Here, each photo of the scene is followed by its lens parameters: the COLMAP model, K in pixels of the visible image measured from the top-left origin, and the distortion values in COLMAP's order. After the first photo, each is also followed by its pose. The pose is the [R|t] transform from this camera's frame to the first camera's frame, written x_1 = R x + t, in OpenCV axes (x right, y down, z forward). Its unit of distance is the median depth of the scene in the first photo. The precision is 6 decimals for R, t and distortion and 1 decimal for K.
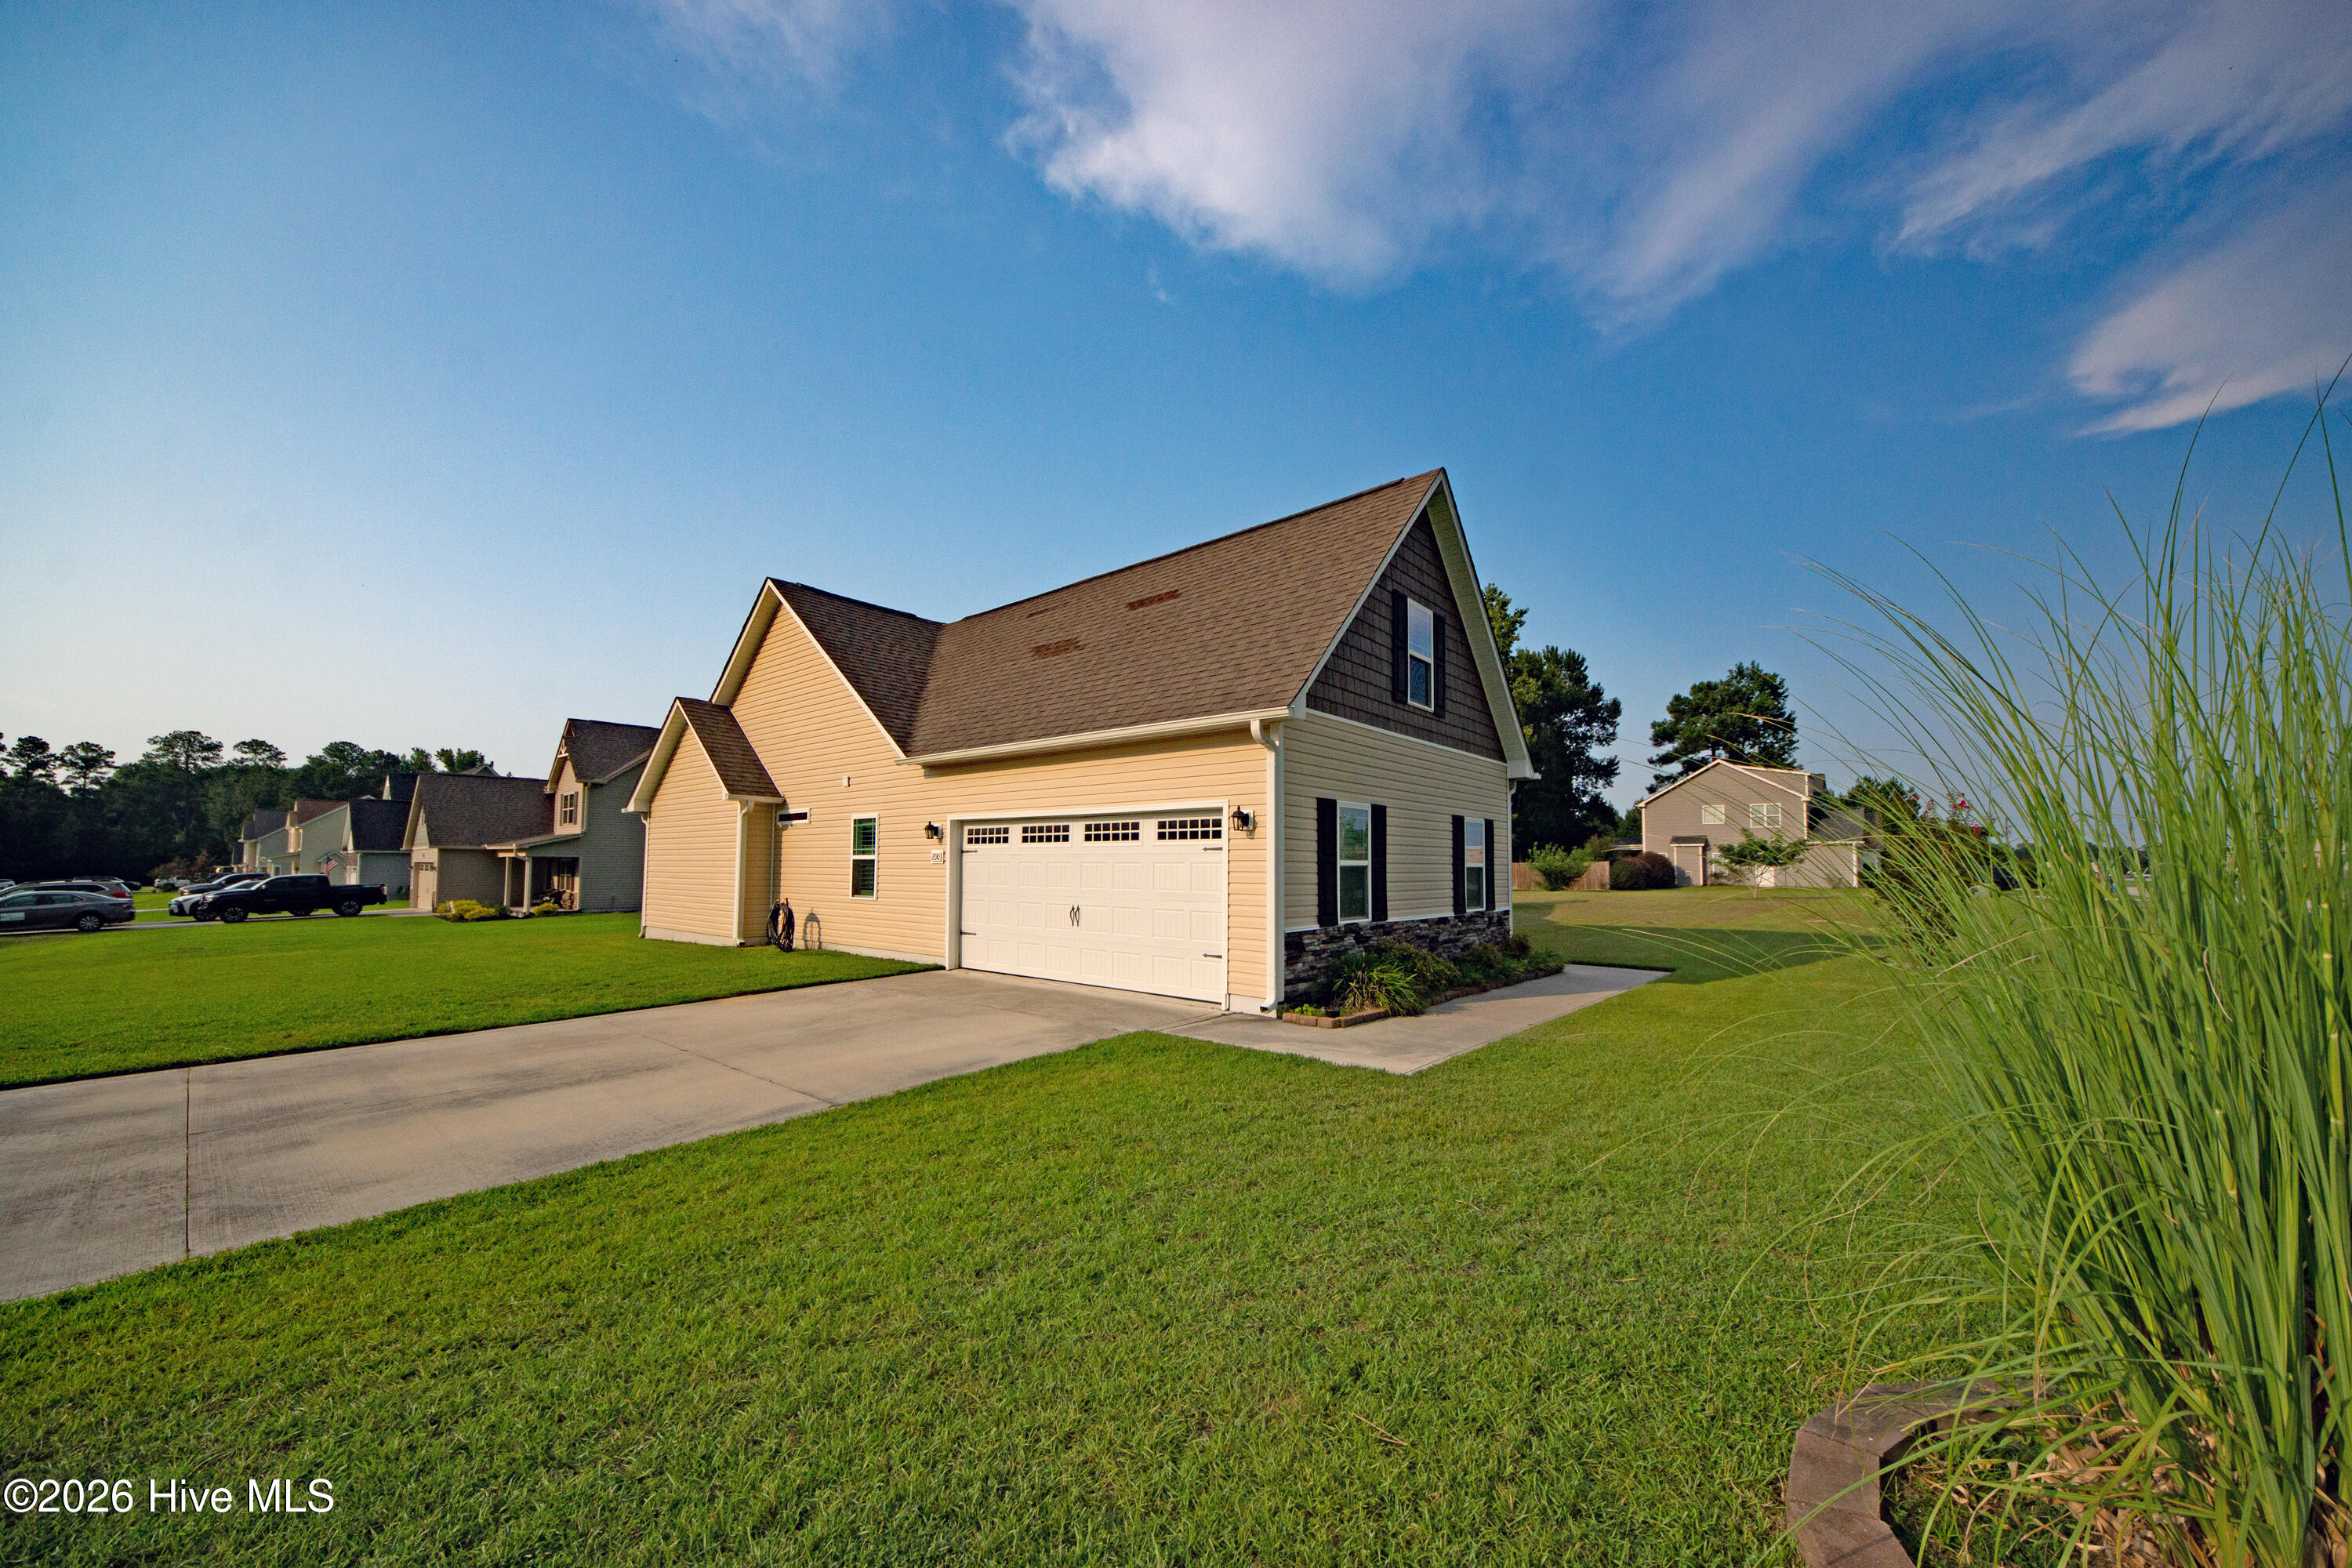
lens RADIAL K [[853.0, 0, 1185.2], [0, 853.0, 823.2], [0, 0, 1]] dist [0.024080, -0.015970]
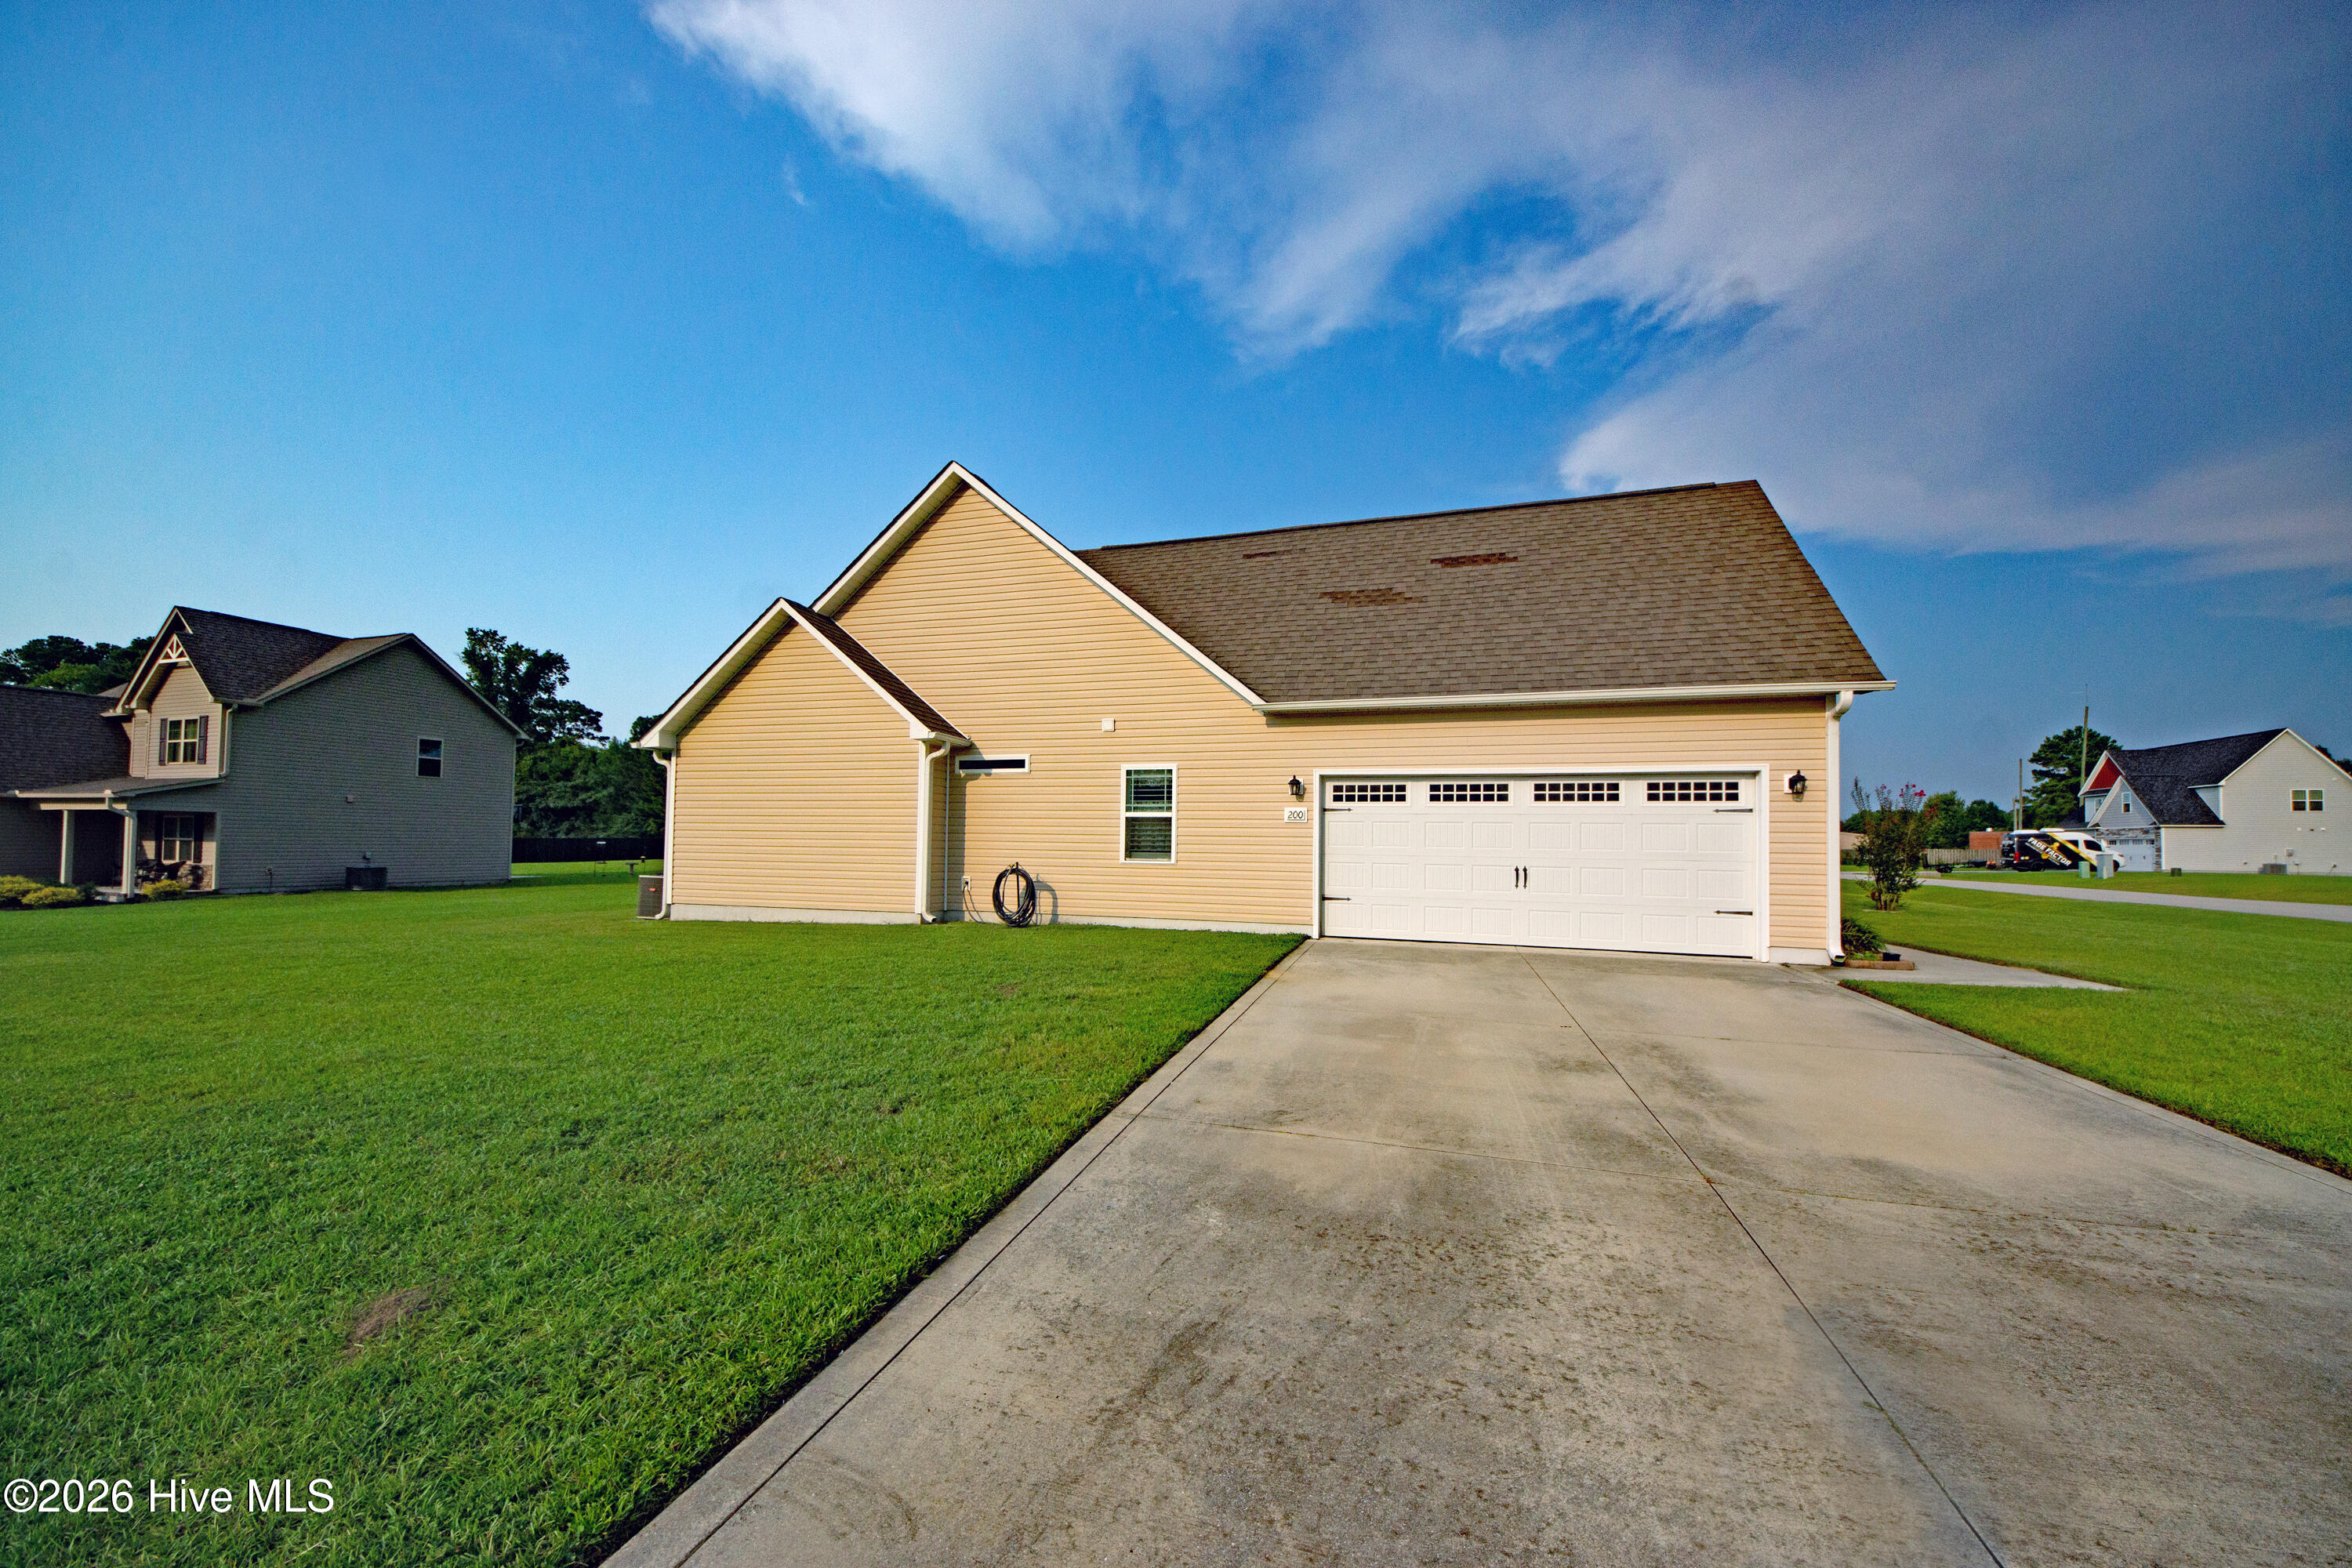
lens RADIAL K [[853.0, 0, 1185.2], [0, 853.0, 823.2], [0, 0, 1]] dist [0.024080, -0.015970]
pose [[0.916185, 0.015754, 0.400445, -0.744451], [-0.027996, 0.999302, 0.024737, 0.028395], [-0.399776, -0.033874, 0.915987, 0.218192]]
